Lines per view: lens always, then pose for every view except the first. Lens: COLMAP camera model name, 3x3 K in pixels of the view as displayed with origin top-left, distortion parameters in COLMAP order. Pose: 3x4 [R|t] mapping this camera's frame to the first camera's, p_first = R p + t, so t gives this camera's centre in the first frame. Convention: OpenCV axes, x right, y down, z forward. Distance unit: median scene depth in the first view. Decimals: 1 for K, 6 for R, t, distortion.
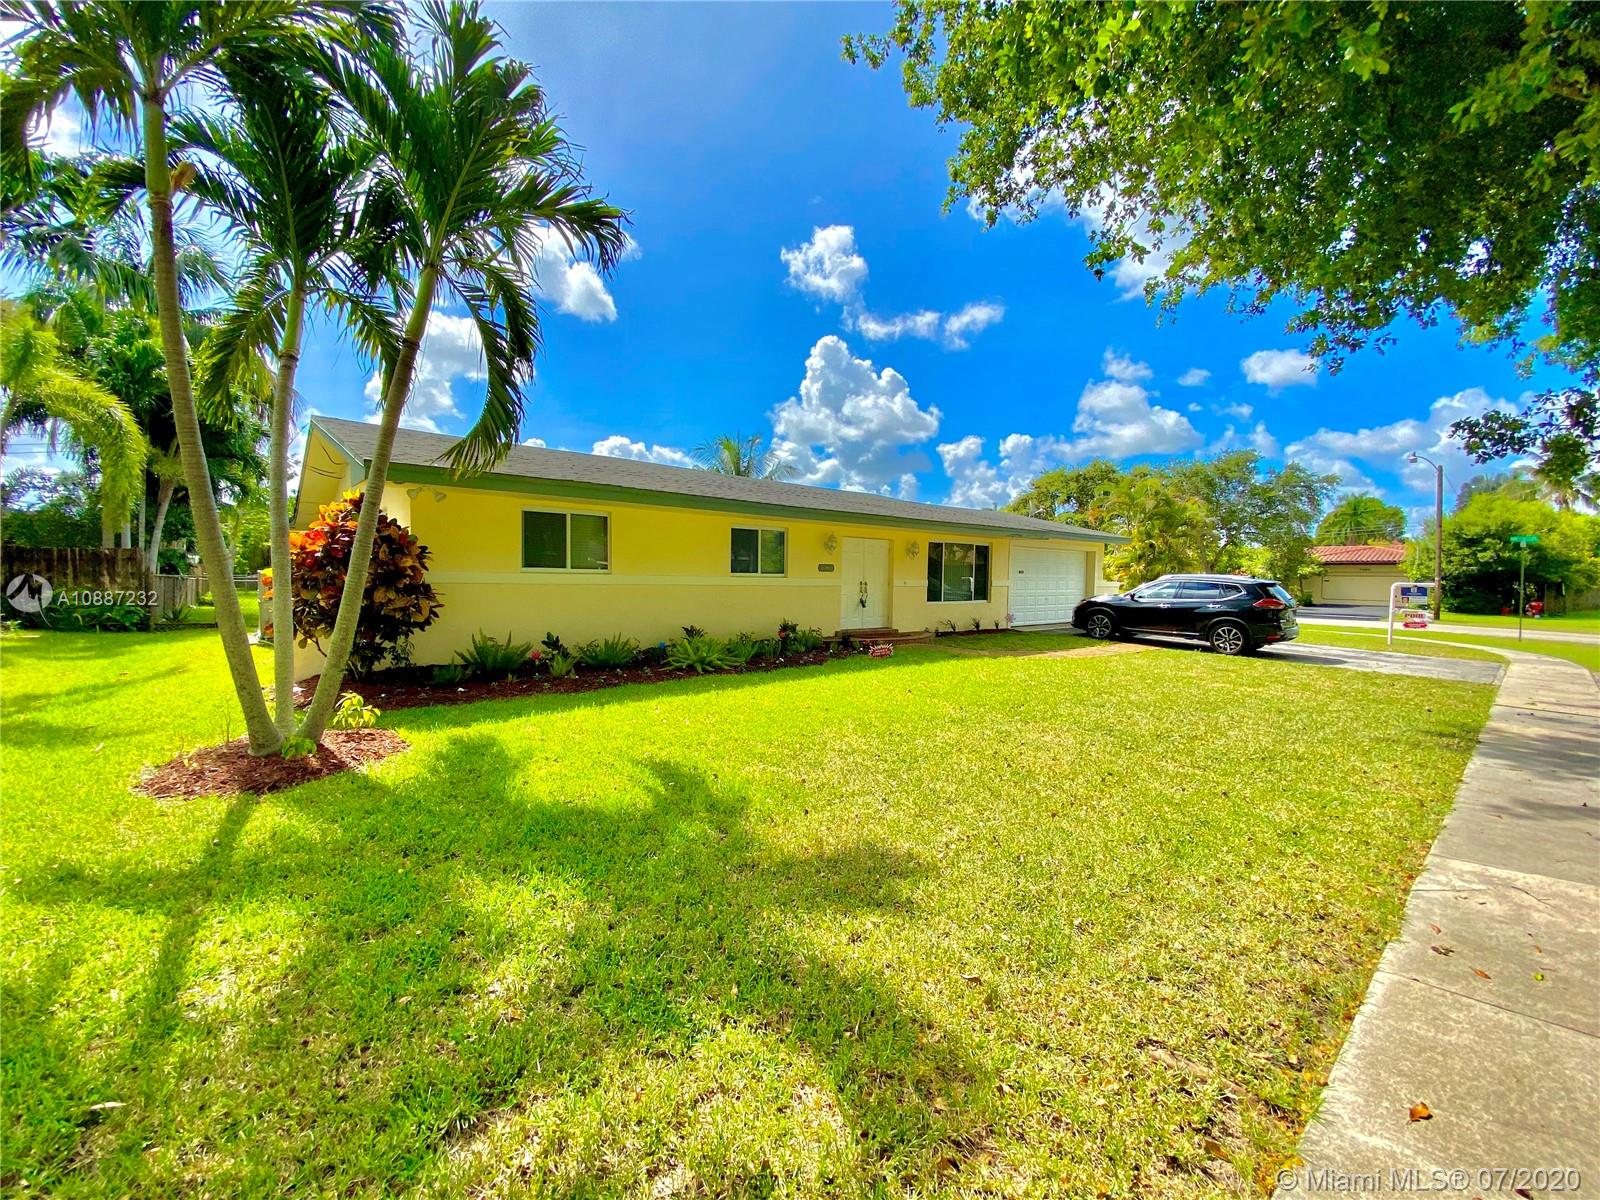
lens RADIAL K [[640.8, 0, 817.5], [0, 640.8, 603.7], [0, 0, 1]] dist [0.020596, -0.018049]
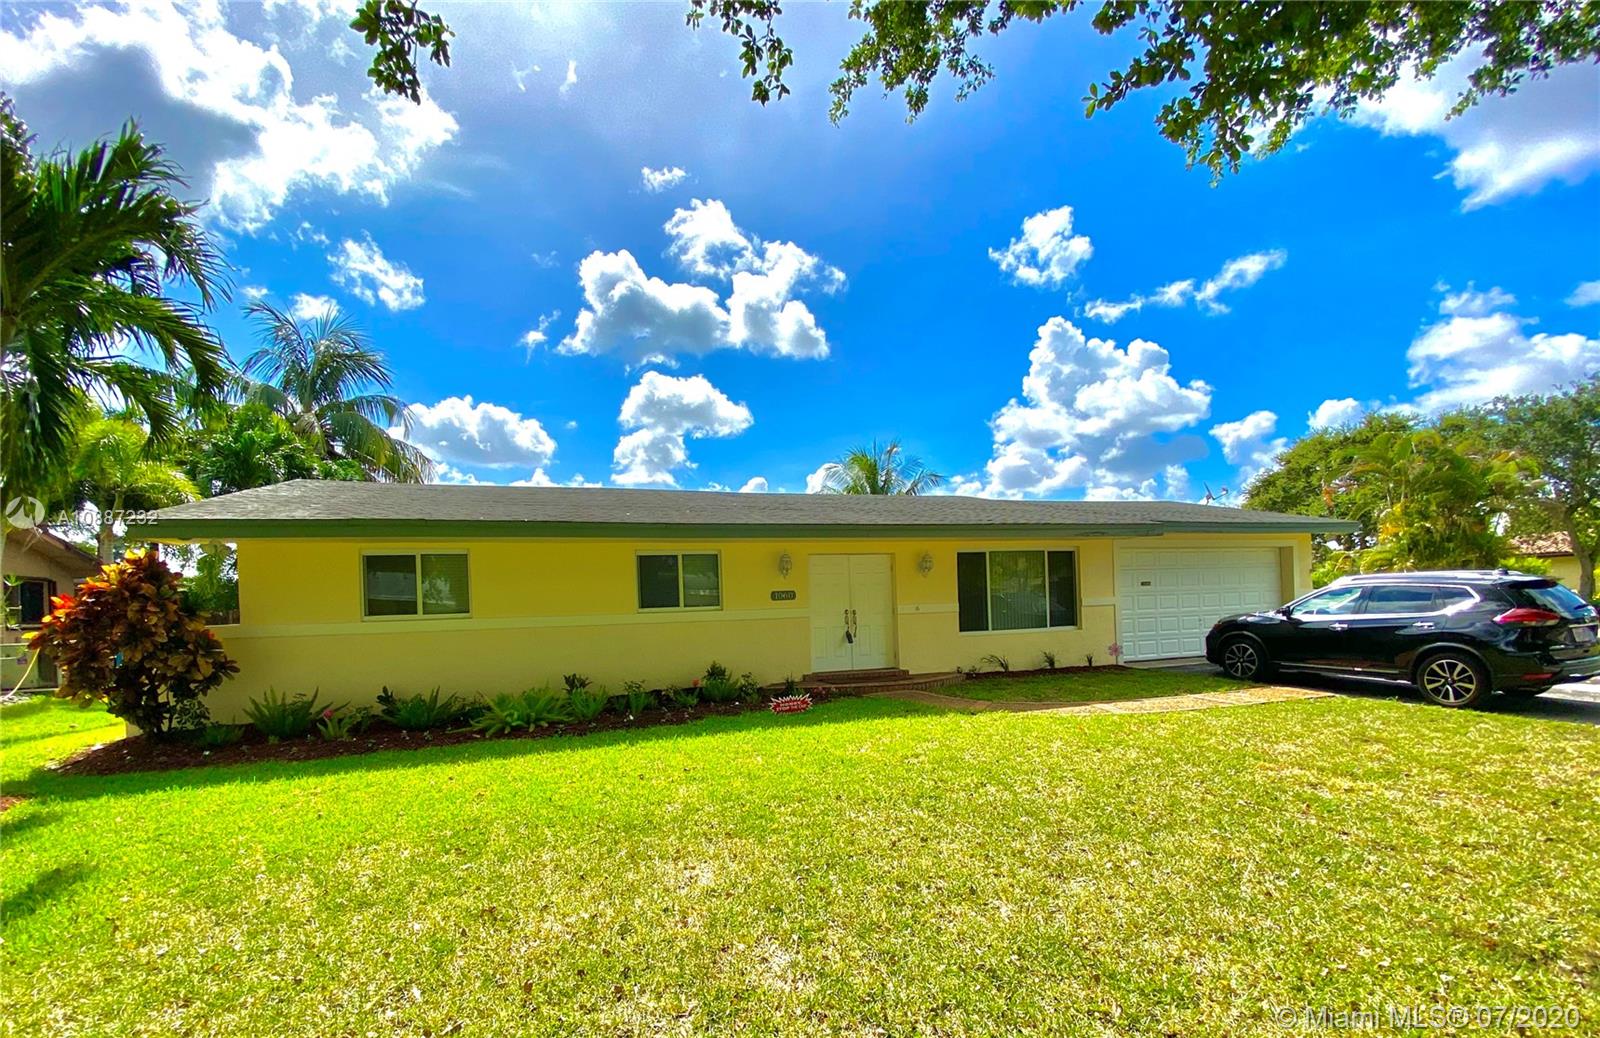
lens RADIAL K [[693.9, 0, 800.0], [0, 693.9, 519.0], [0, 0, 1]] dist [-0.013611, -0.000104]
pose [[0.926037, -0.092130, -0.366016, 0.273923], [0.031776, 0.985339, -0.167623, -0.003168], [0.376093, 0.143595, 0.915388, 0.155303]]
